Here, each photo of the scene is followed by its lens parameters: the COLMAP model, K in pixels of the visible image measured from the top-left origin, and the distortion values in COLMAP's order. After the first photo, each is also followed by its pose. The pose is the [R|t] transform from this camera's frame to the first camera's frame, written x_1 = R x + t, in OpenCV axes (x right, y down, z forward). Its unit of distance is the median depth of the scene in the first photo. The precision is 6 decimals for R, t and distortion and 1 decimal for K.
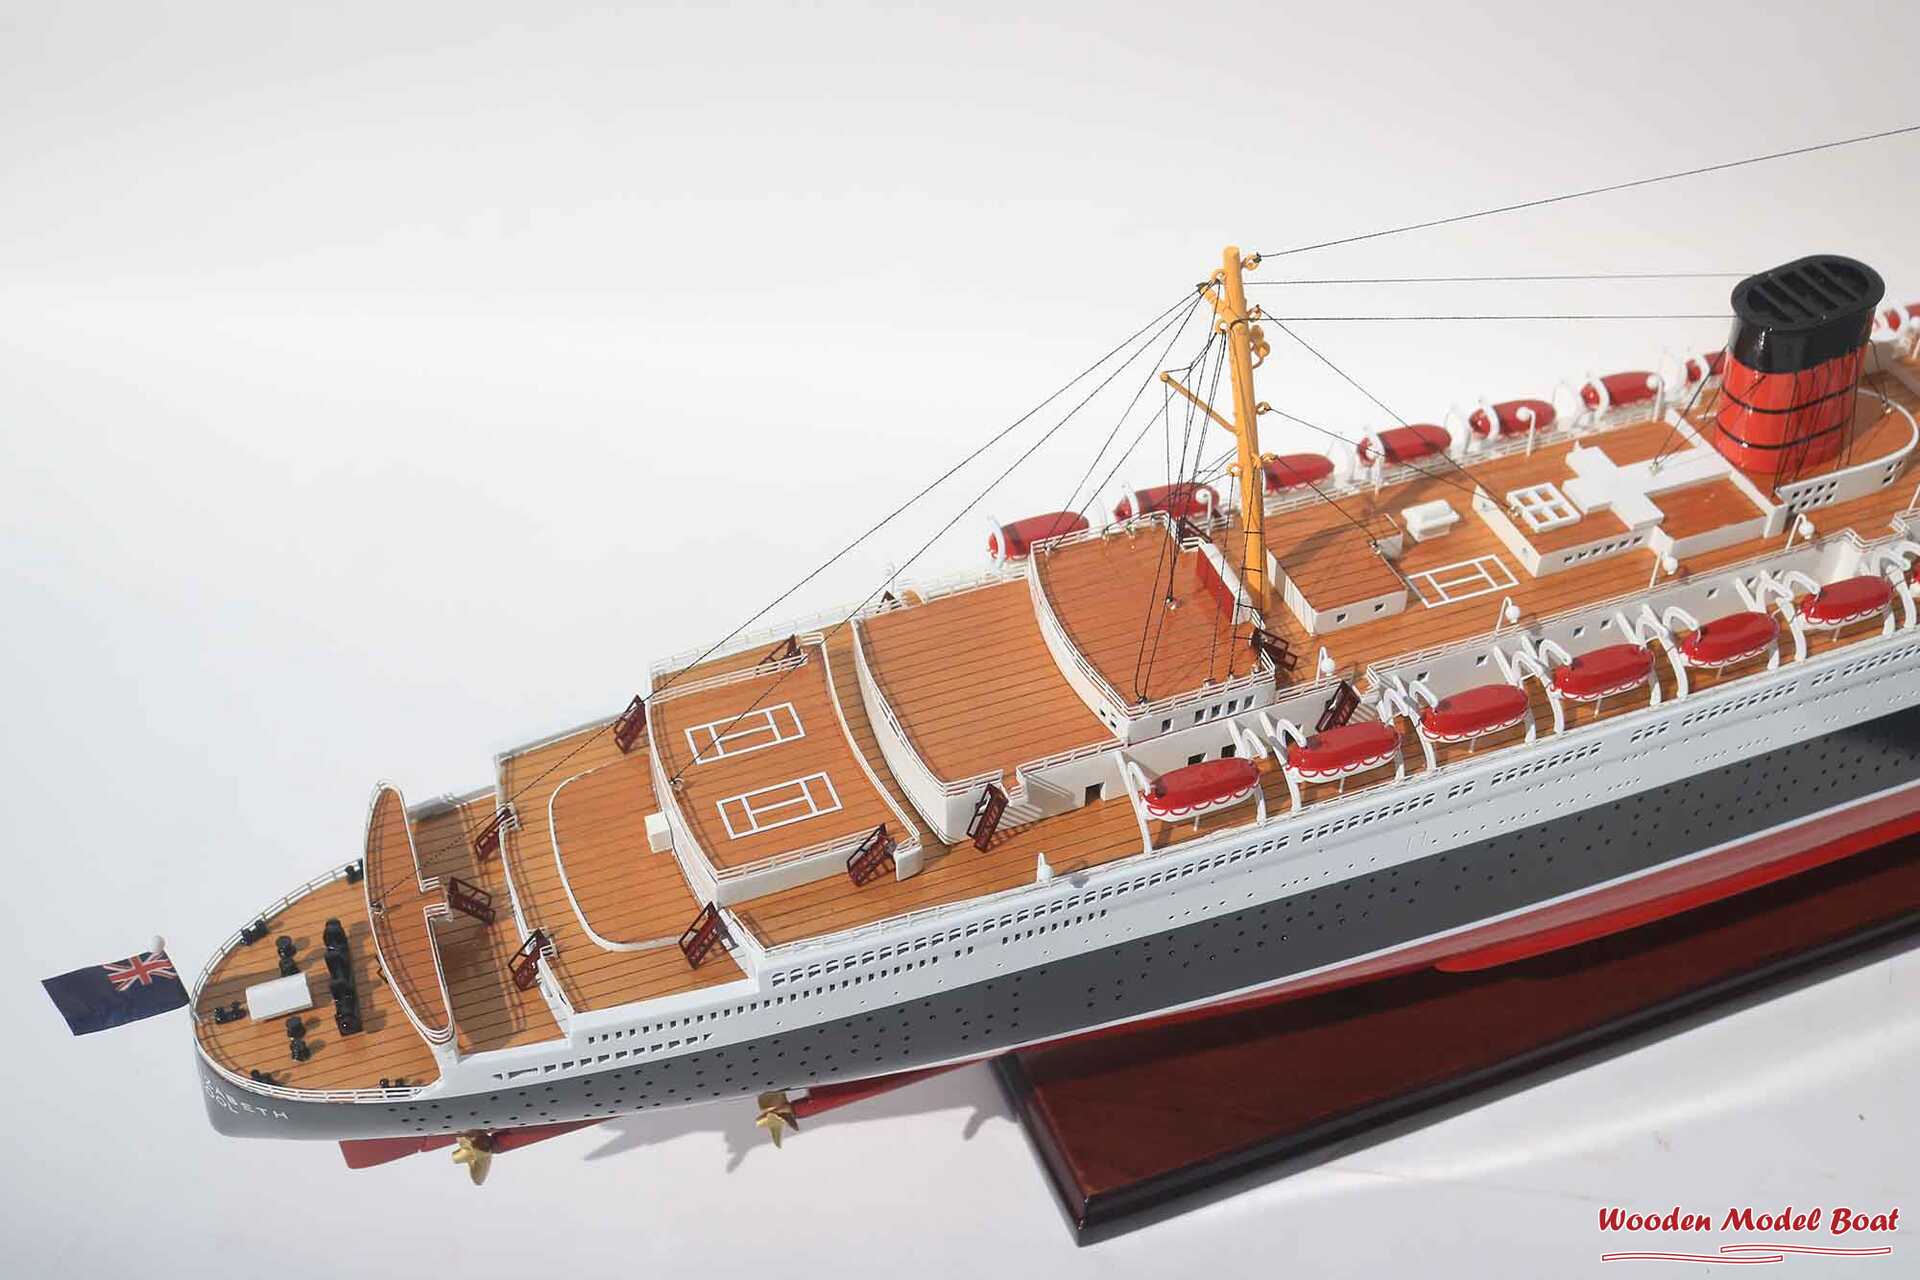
lens RADIAL K [[2044.1, 0, 930.9], [0, 2044.1, 646.6], [0, 0, 1]] dist [-0.133246, 0.143785]
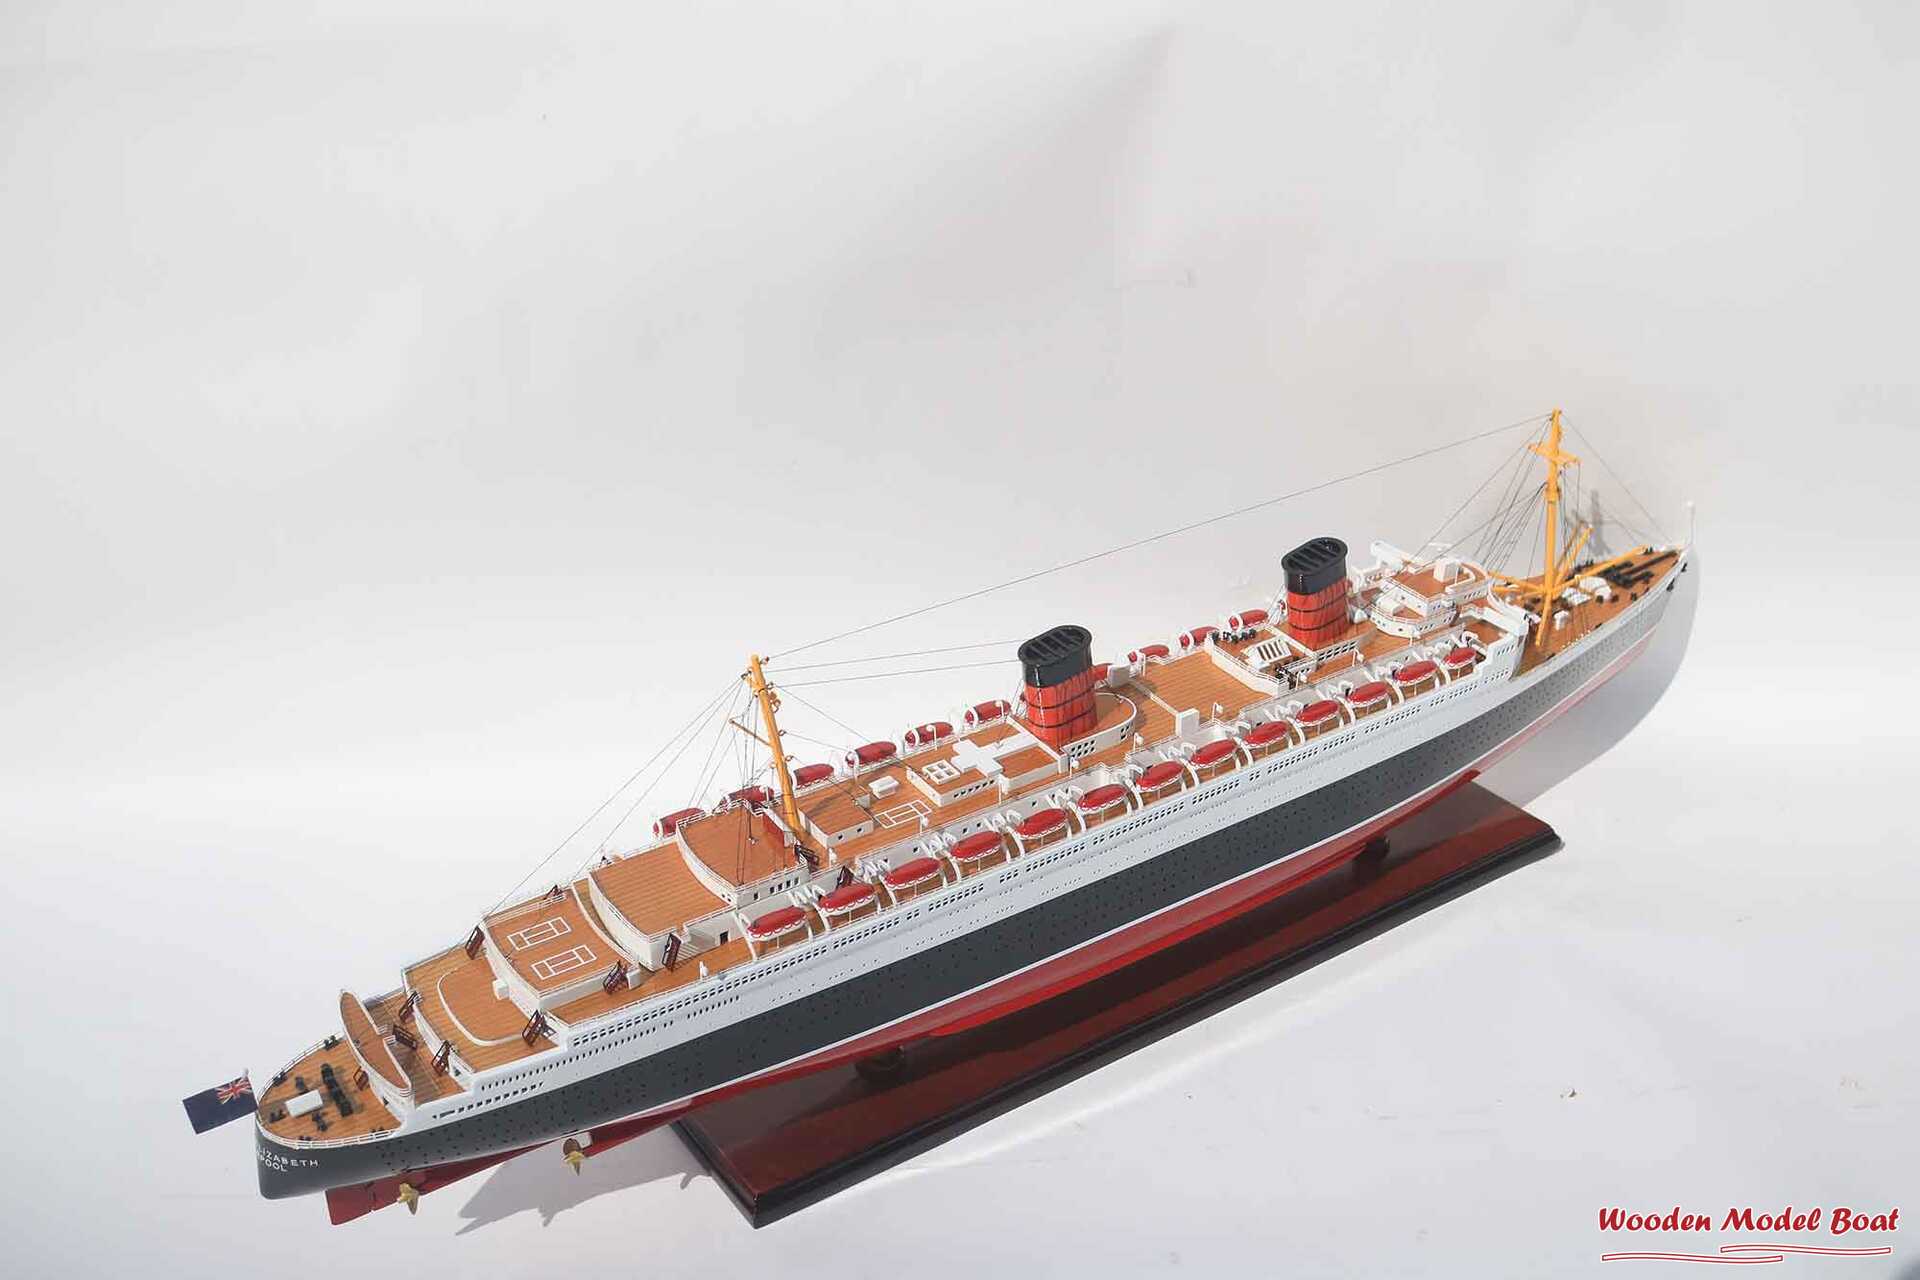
lens RADIAL K [[2044.1, 0, 930.9], [0, 2044.1, 646.6], [0, 0, 1]] dist [-0.133246, 0.143785]
pose [[0.974826, -0.108541, 0.194766, -0.073917], [0.149565, 0.966160, -0.210155, 0.234280], [-0.165365, 0.233994, 0.958072, -0.929423]]
